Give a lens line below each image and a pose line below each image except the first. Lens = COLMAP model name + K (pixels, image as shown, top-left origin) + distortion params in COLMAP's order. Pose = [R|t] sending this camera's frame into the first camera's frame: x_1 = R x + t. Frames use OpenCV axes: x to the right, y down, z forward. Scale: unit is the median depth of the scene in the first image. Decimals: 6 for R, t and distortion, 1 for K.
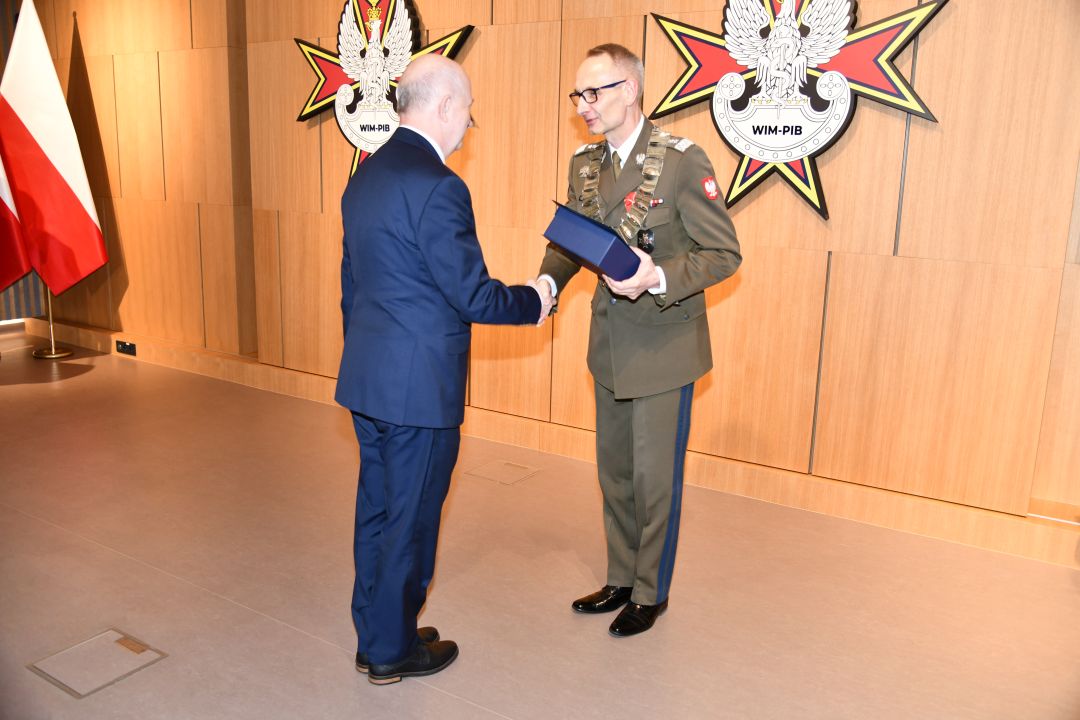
lens RADIAL K [[935.9, 0, 540.4], [0, 935.9, 362.4], [0, 0, 1]] dist [-0.055081, 0.023433]
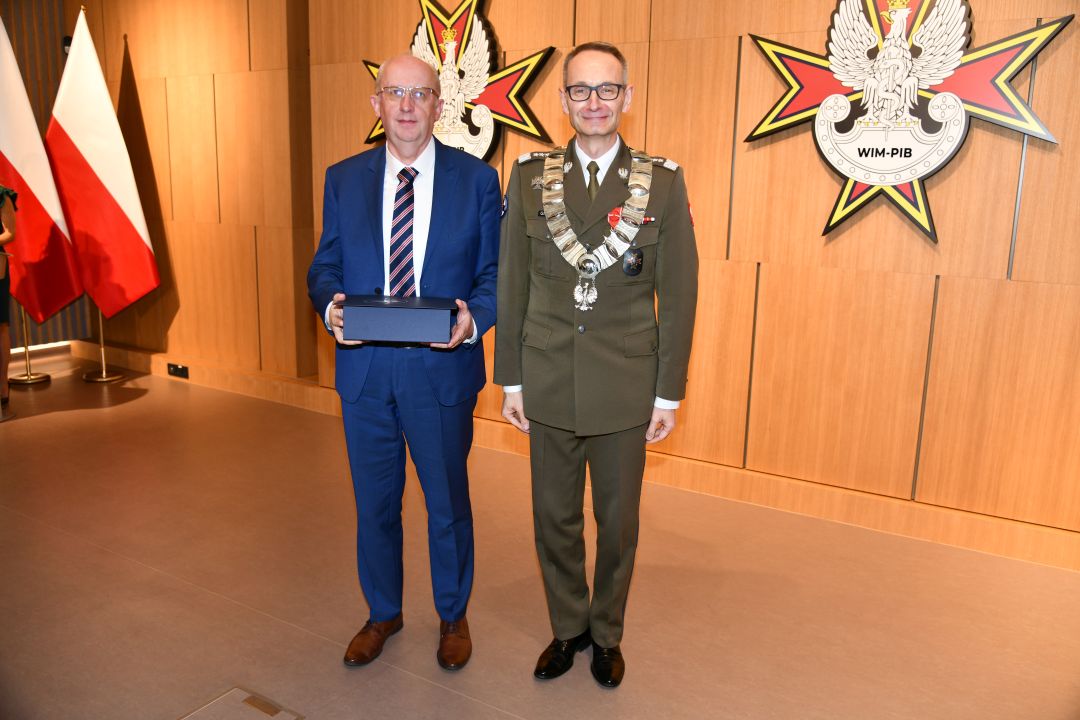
lens RADIAL K [[884.3, 0, 536.2], [0, 884.3, 363.3], [0, 0, 1]] dist [-0.049399, 0.016075]
pose [[0.999853, -0.006825, 0.015757, -0.129486], [0.006964, 0.999937, -0.008756, -0.021115], [-0.015696, 0.008864, 0.999838, 0.081100]]
